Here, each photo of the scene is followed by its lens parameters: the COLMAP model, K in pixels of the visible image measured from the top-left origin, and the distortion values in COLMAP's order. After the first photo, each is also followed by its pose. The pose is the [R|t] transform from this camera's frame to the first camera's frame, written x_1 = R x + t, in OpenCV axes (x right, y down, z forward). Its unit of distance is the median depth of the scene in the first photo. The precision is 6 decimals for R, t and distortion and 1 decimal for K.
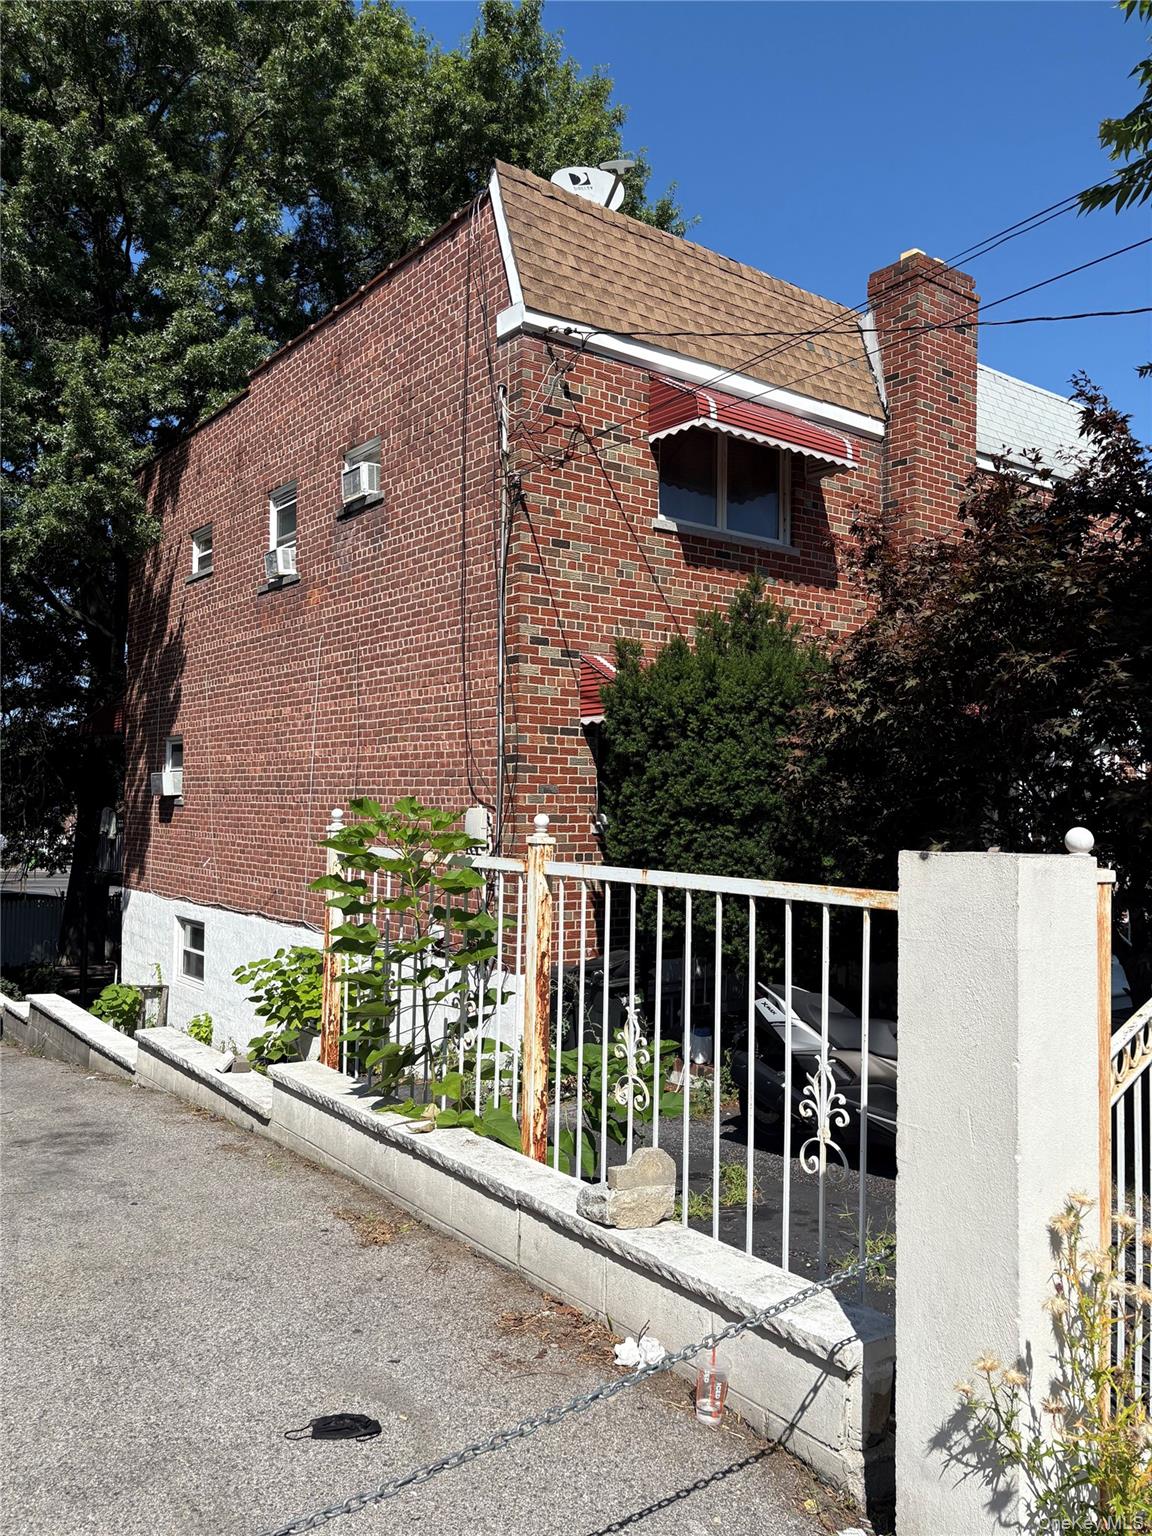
lens RADIAL K [[1162.2, 0, 584.2], [0, 1162.2, 774.4], [0, 0, 1]] dist [0.048527, -0.051294]
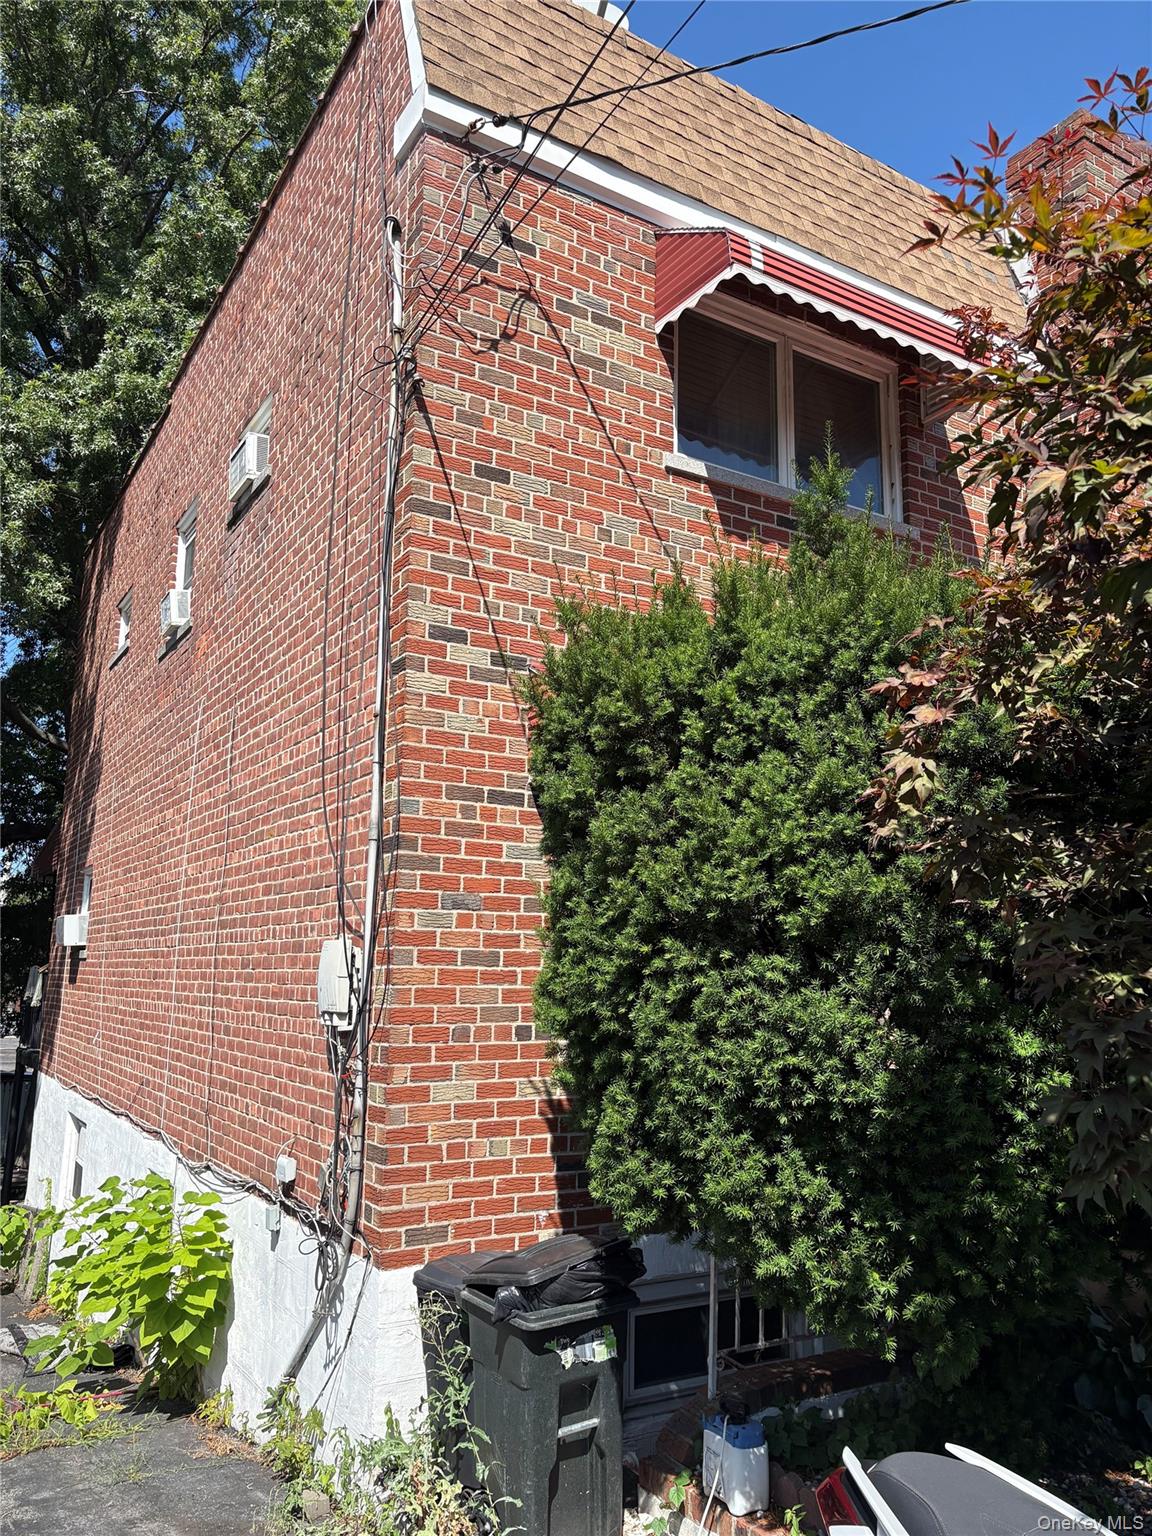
lens RADIAL K [[1162.2, 0, 575.5], [0, 1162.2, 767.2], [0, 0, 1]] dist [0.048527, -0.051294]
pose [[0.994027, -0.017384, -0.107739, 0.081423], [0.000616, 0.988110, -0.153749, 0.034006], [0.109131, 0.152764, 0.982219, 0.466818]]
